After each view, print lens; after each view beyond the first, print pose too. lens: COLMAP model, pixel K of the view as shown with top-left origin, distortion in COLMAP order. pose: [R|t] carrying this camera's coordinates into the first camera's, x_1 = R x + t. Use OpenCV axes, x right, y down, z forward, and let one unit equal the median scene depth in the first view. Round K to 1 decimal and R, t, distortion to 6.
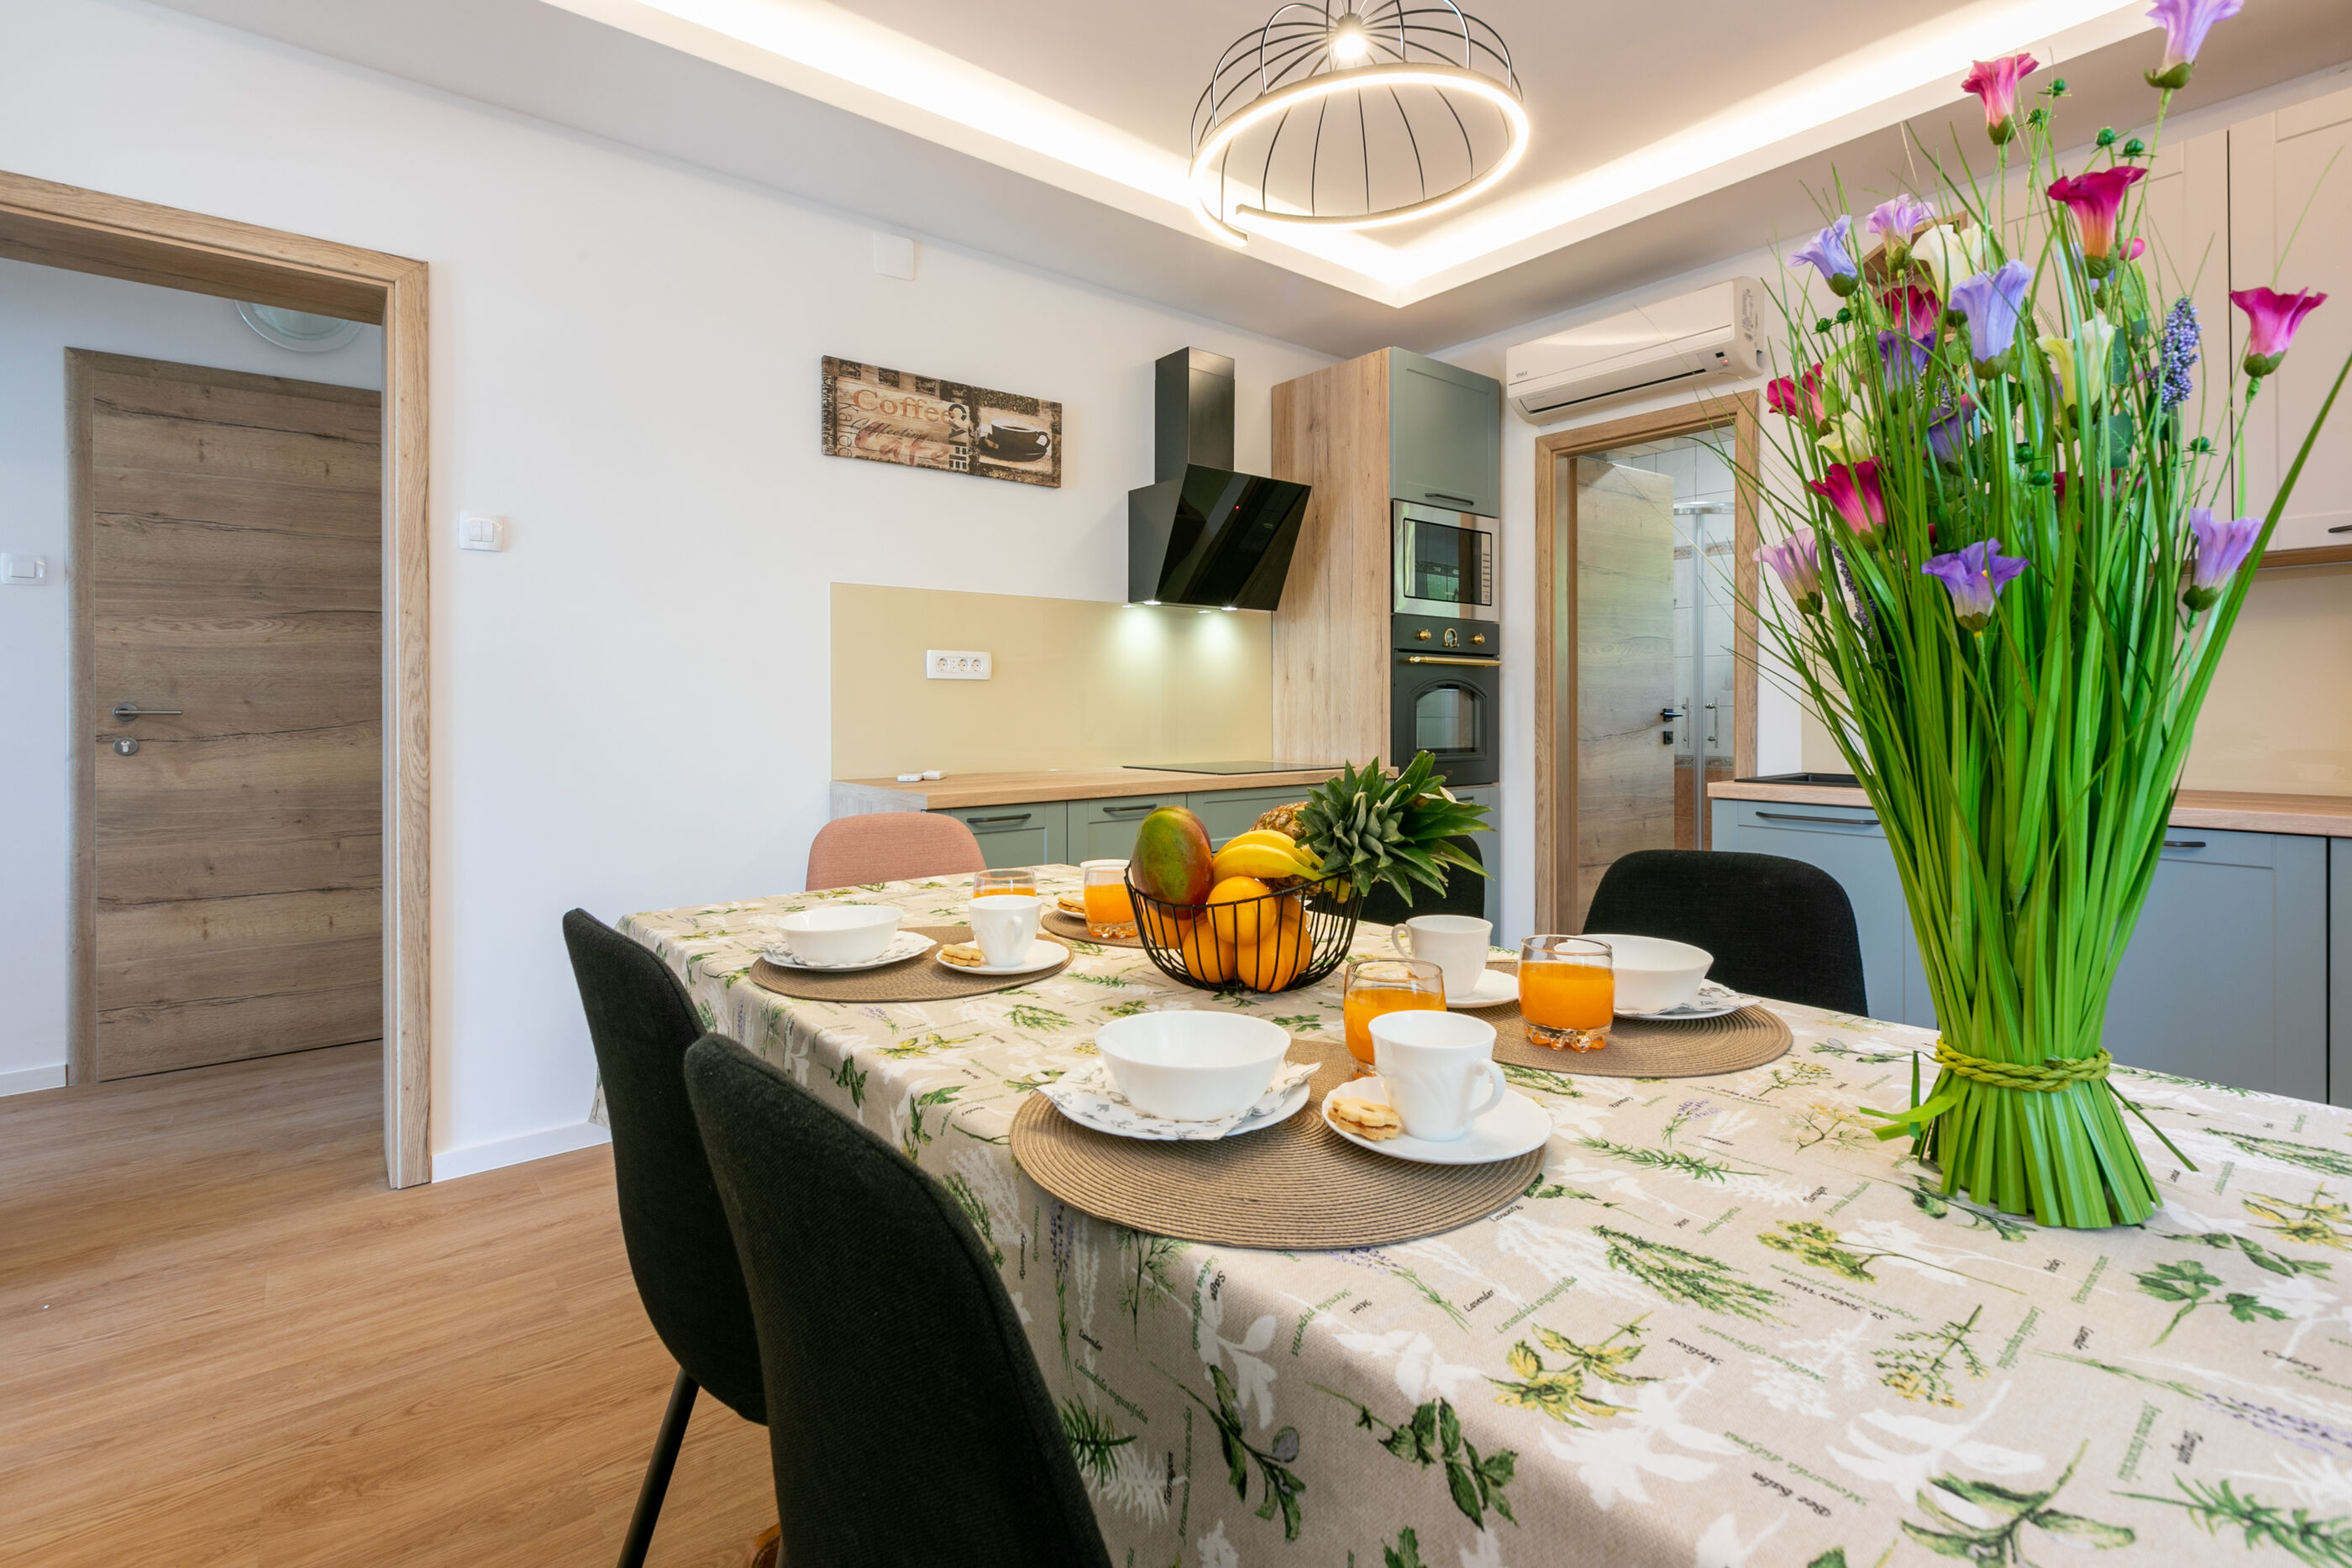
lens RADIAL K [[1055.9, 0, 1168.9], [0, 1055.9, 711.7], [0, 0, 1]] dist [-0.001462, -0.000594]
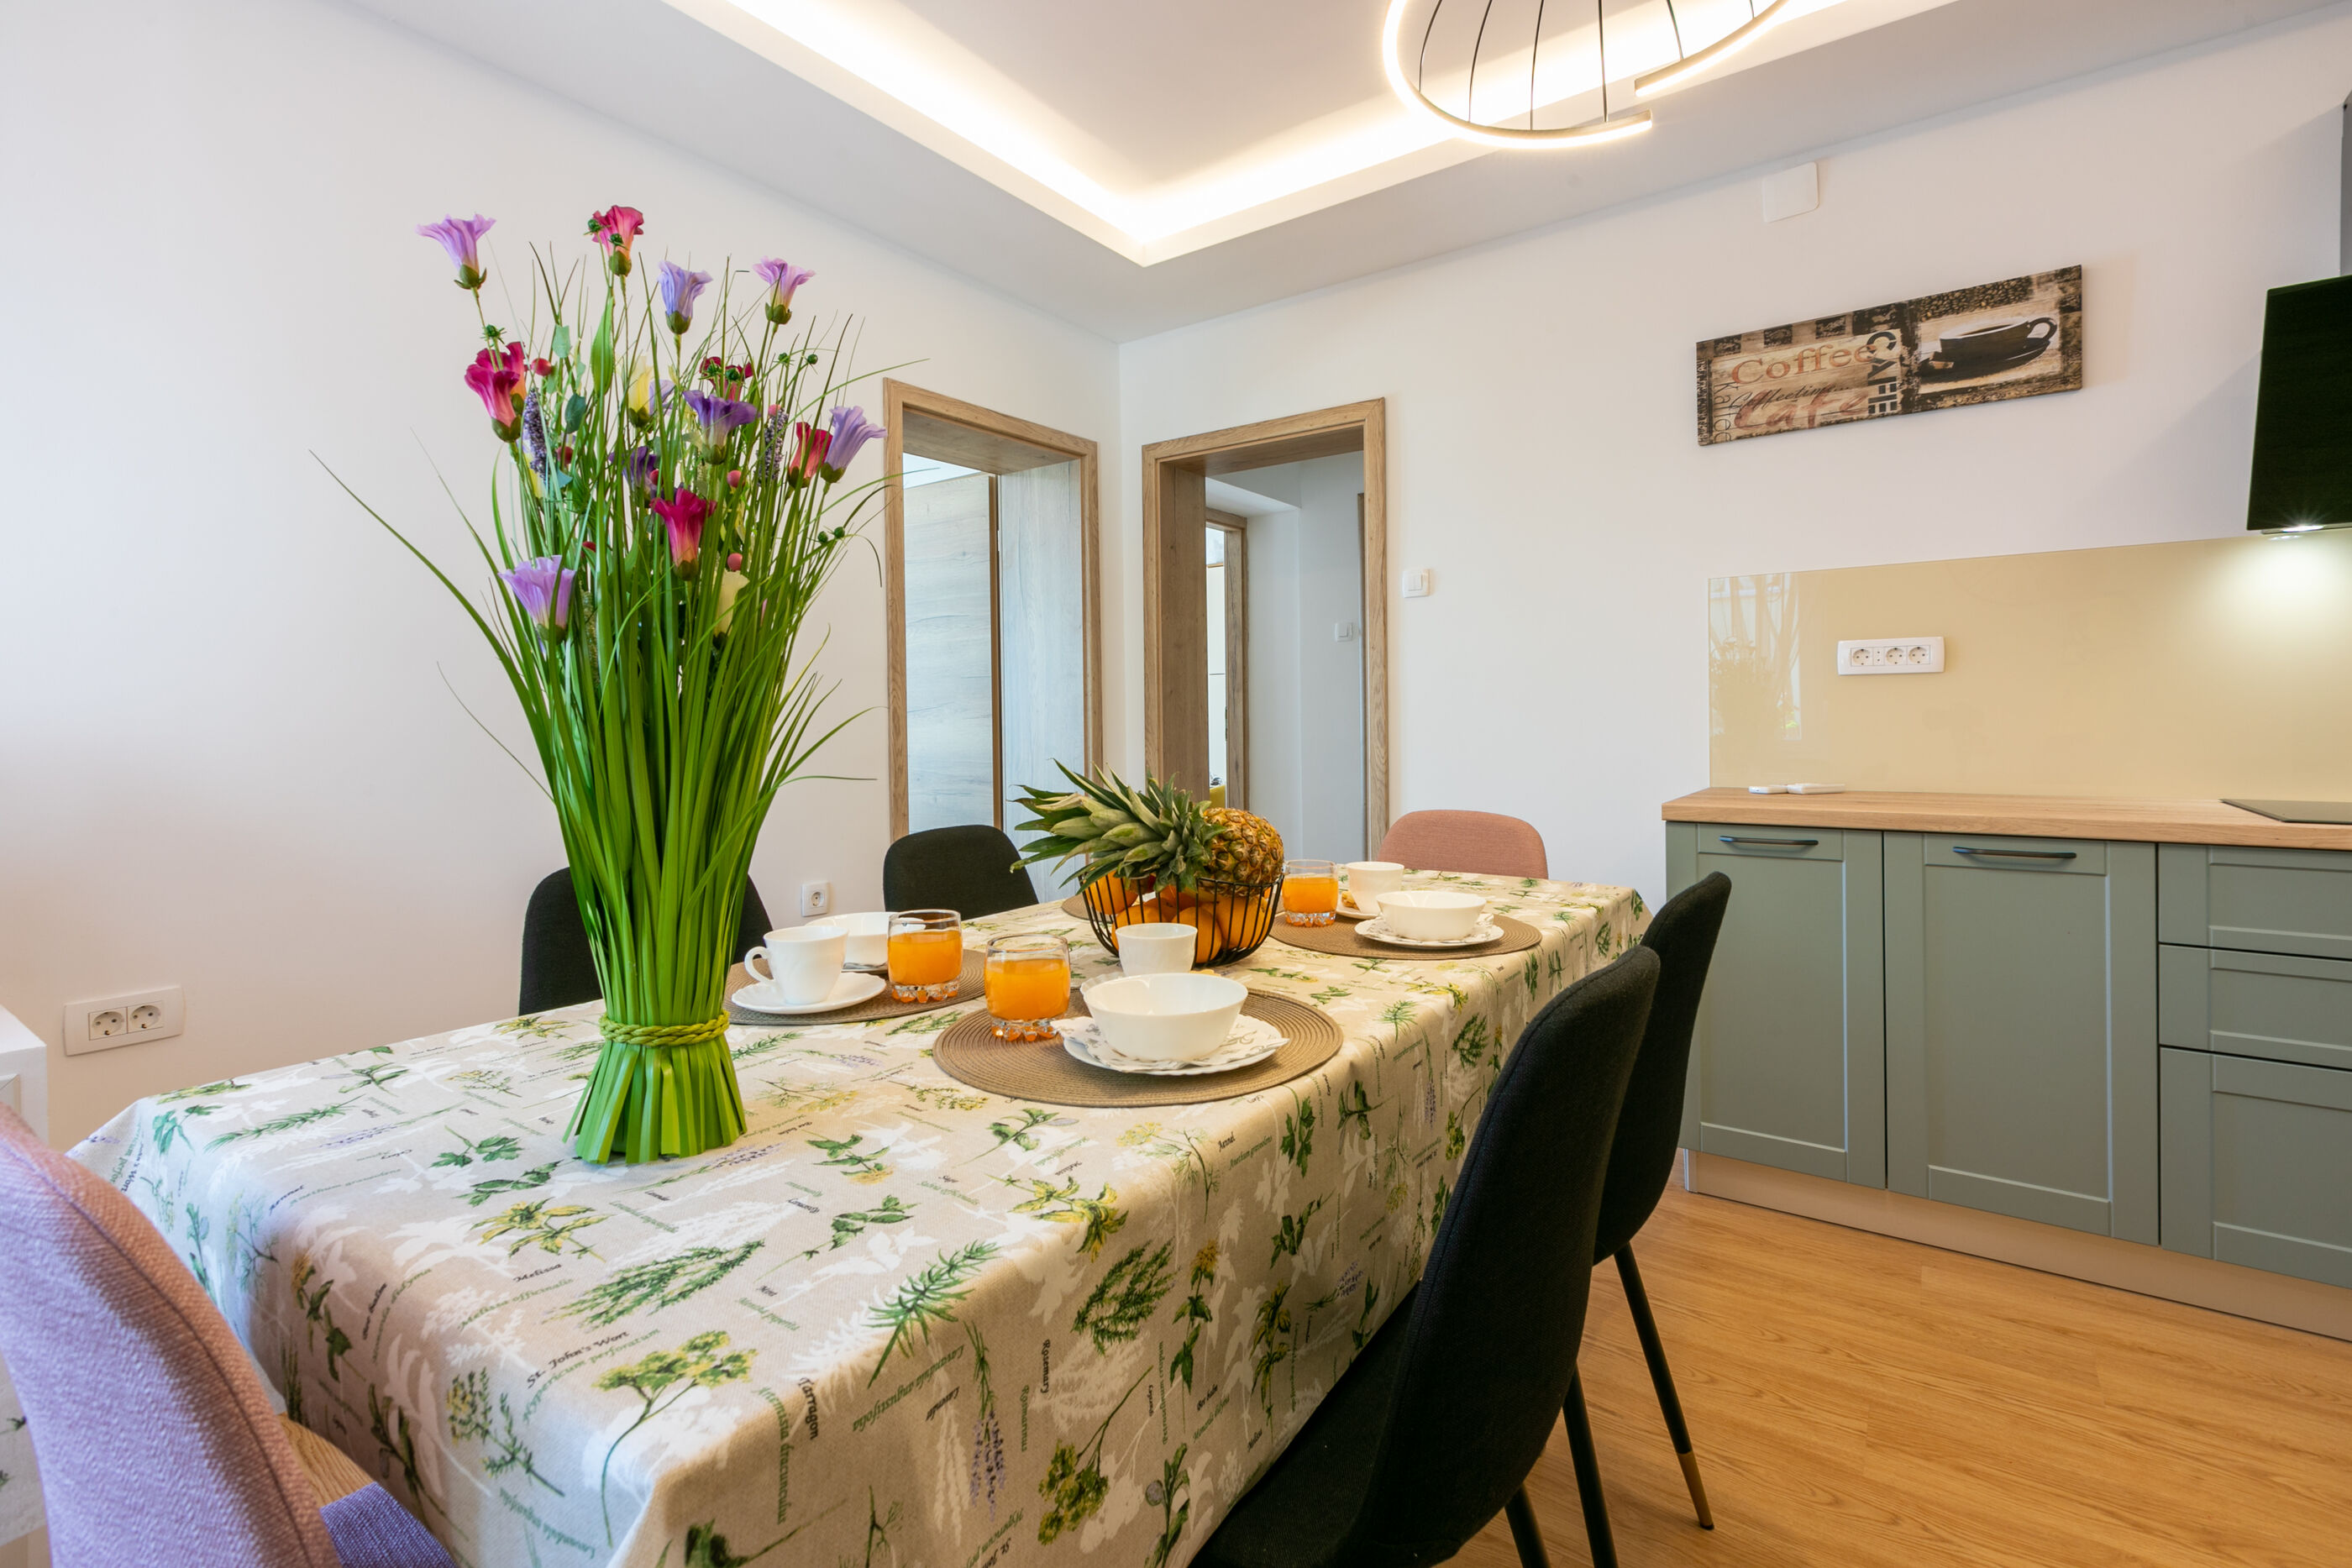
lens RADIAL K [[1060.7, 0, 1167.5], [0, 1060.7, 726.2], [0, 0, 1]] dist [-0.000703, -0.000349]
pose [[0.266528, 0.006065, -0.963808, 0.427882], [0.006780, 0.999944, 0.008167, -0.001018], [0.963803, -0.008711, 0.266472, 0.252267]]
